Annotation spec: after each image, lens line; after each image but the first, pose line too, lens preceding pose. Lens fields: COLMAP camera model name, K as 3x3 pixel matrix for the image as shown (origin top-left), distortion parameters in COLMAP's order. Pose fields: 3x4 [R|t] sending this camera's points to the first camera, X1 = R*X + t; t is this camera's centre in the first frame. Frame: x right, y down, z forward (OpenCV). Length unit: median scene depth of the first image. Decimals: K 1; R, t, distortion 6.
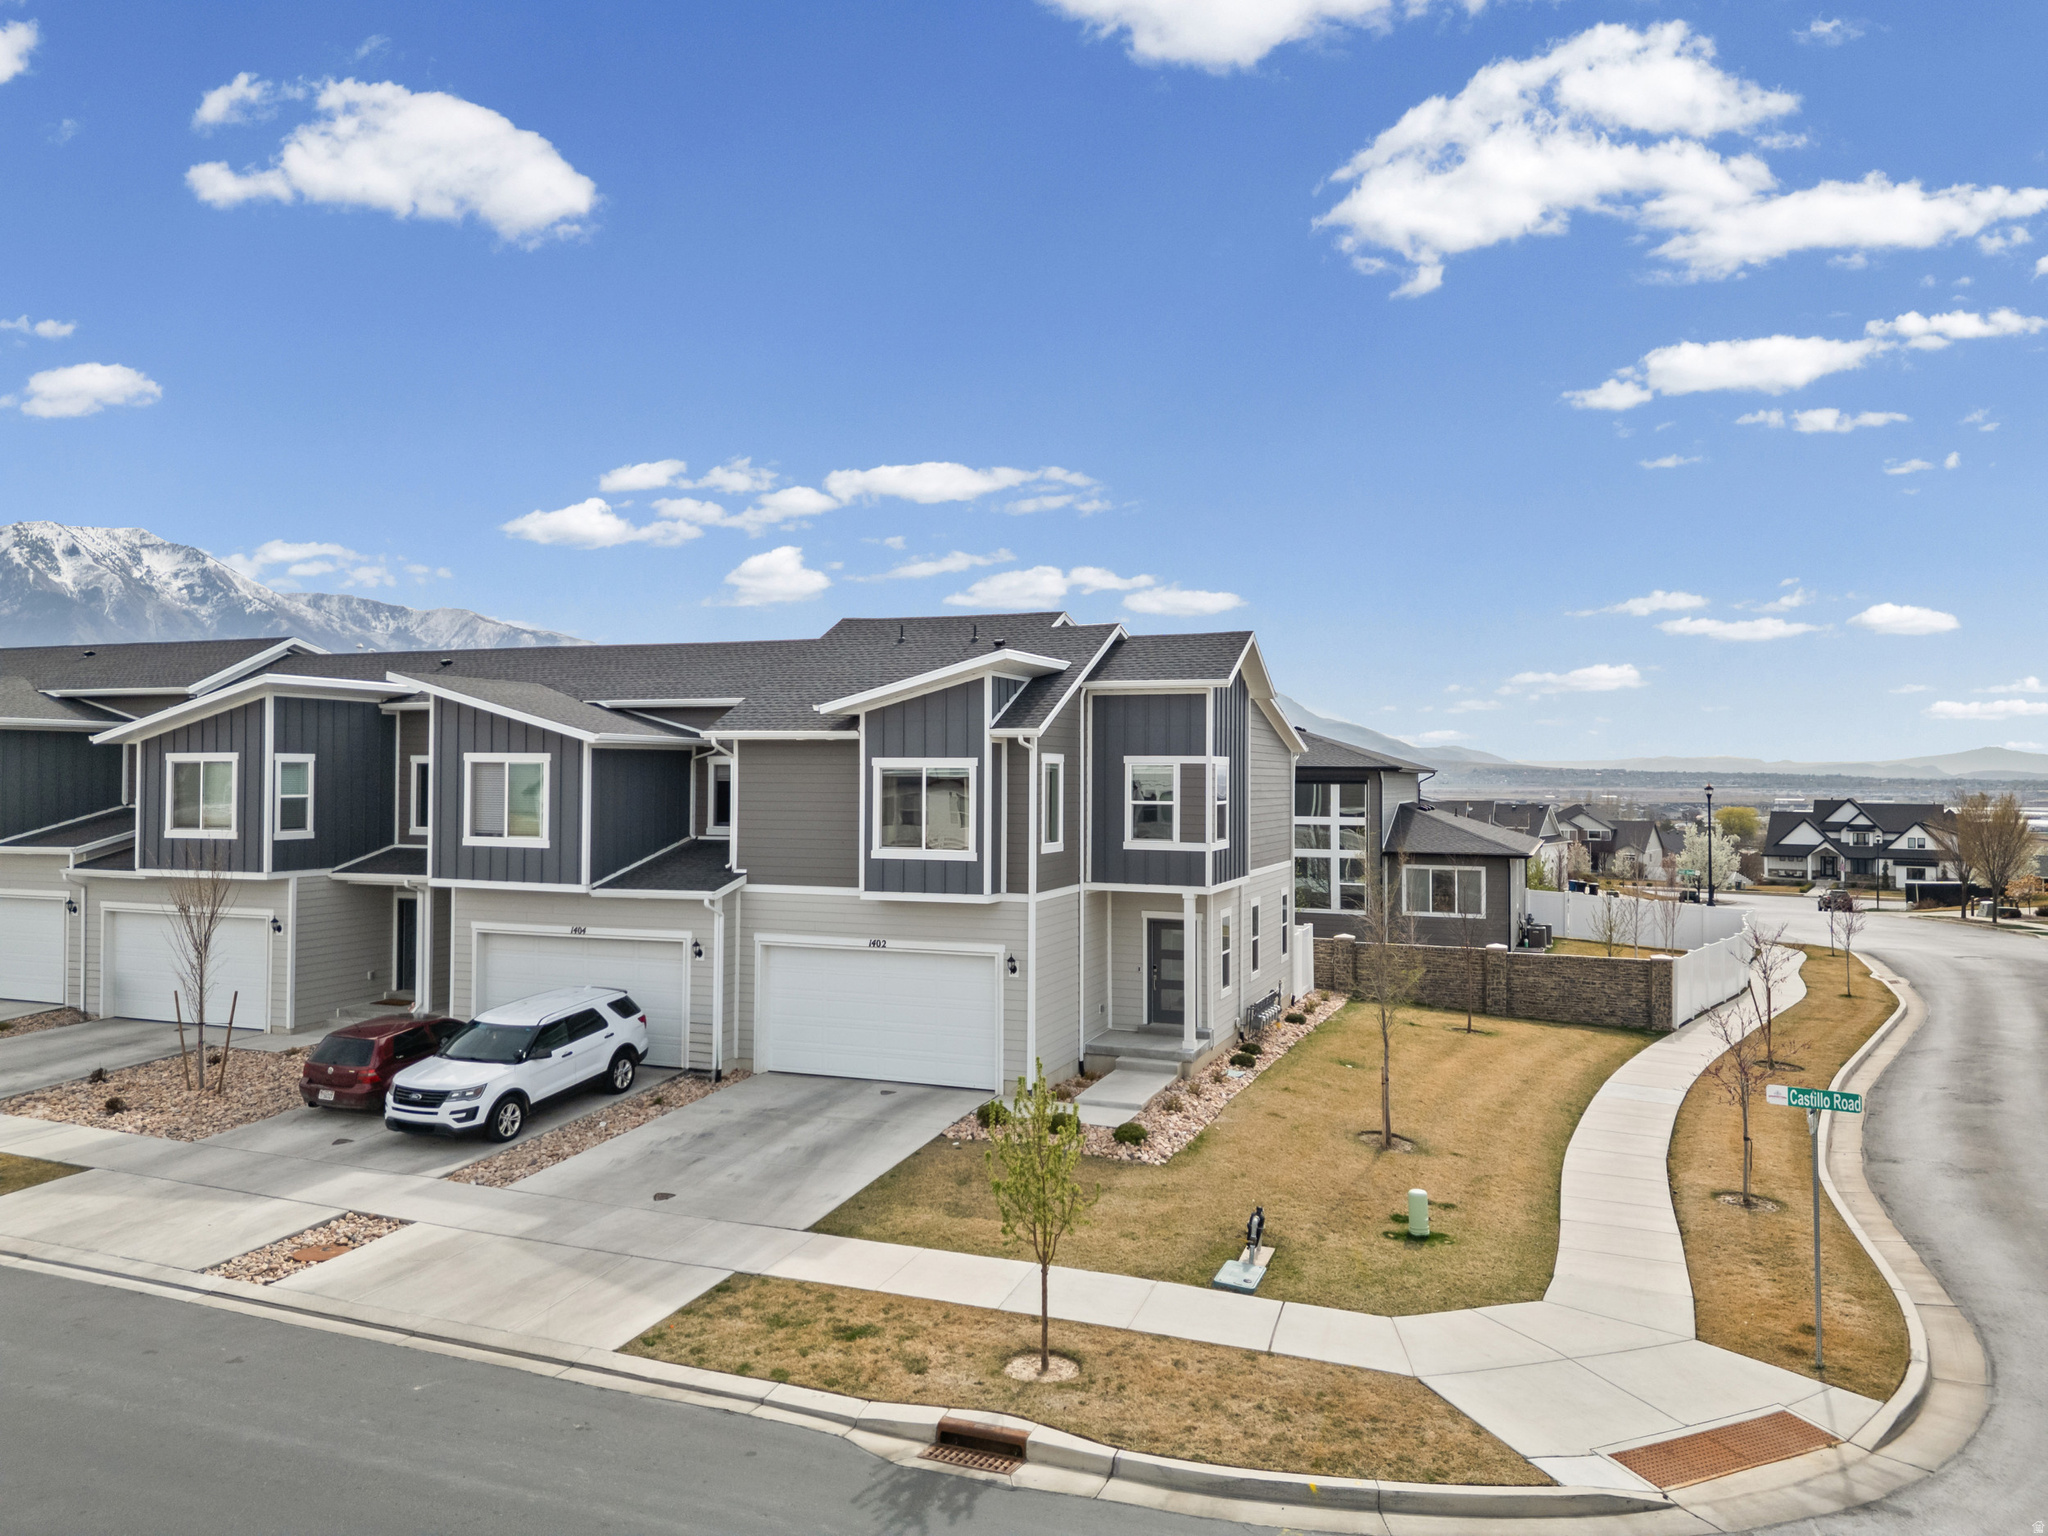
lens RADIAL K [[1413.0, 0, 1026.4], [0, 1413.0, 755.1], [0, 0, 1]] dist [0.052669, -0.034384]
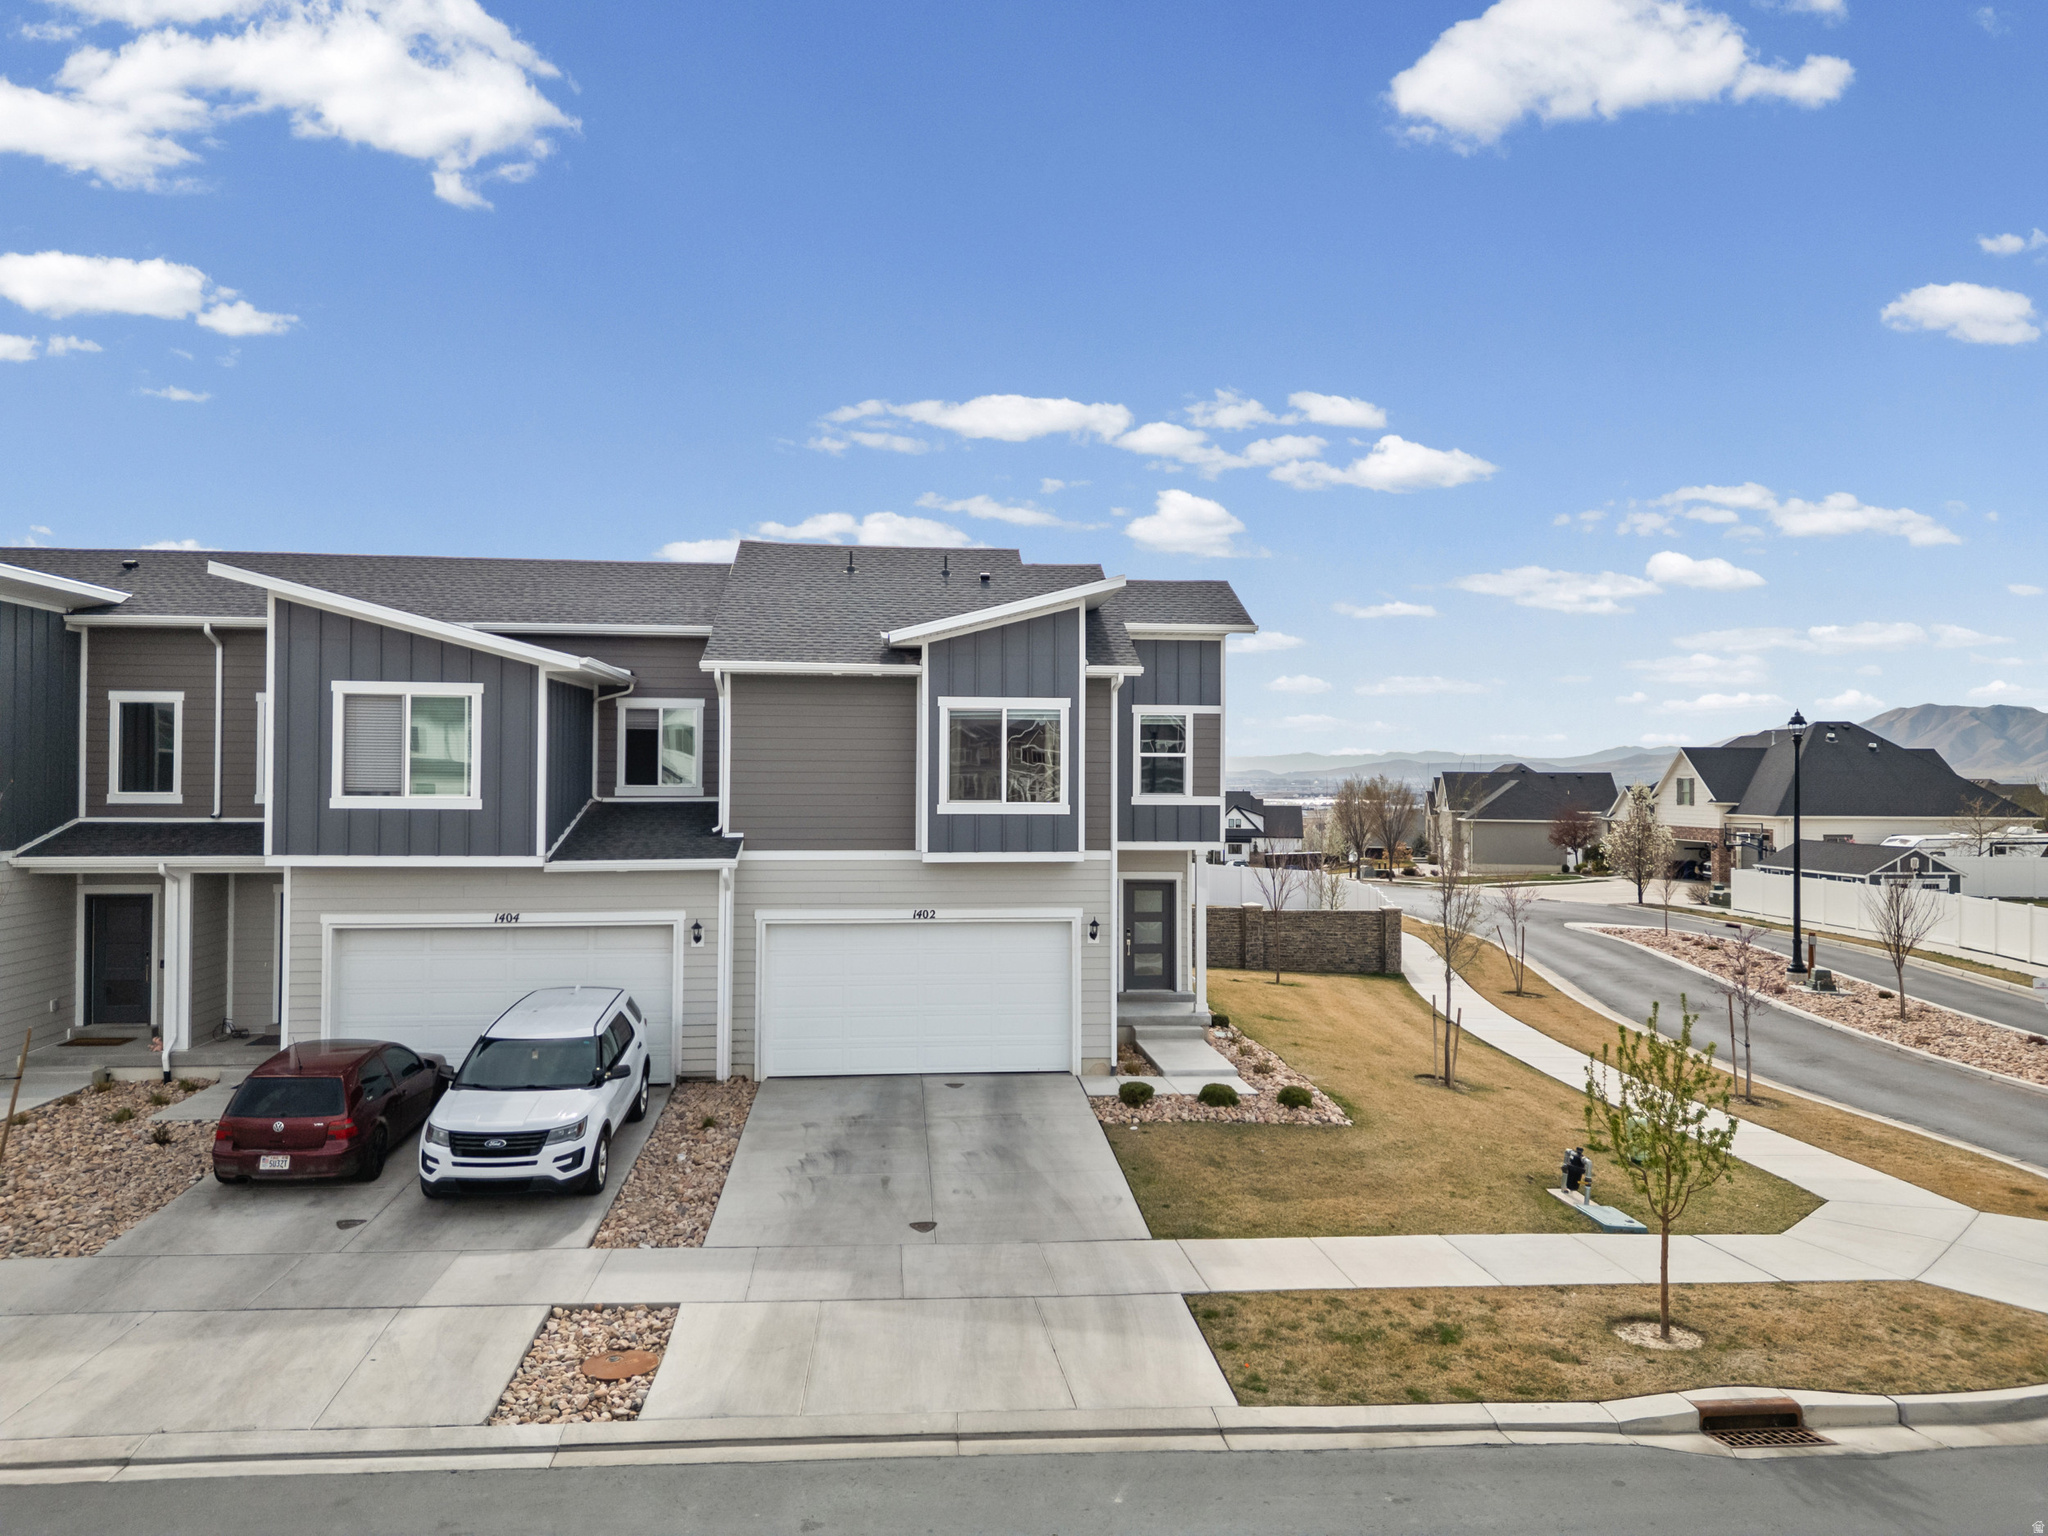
lens RADIAL K [[1413.0, 0, 1013.8], [0, 1413.0, 765.2], [0, 0, 1]] dist [0.052669, -0.034384]
pose [[0.895693, 0.003310, 0.444661, -0.476132], [-0.007730, 0.999937, 0.008129, 0.038373], [-0.444606, -0.010718, 0.895662, 0.227458]]
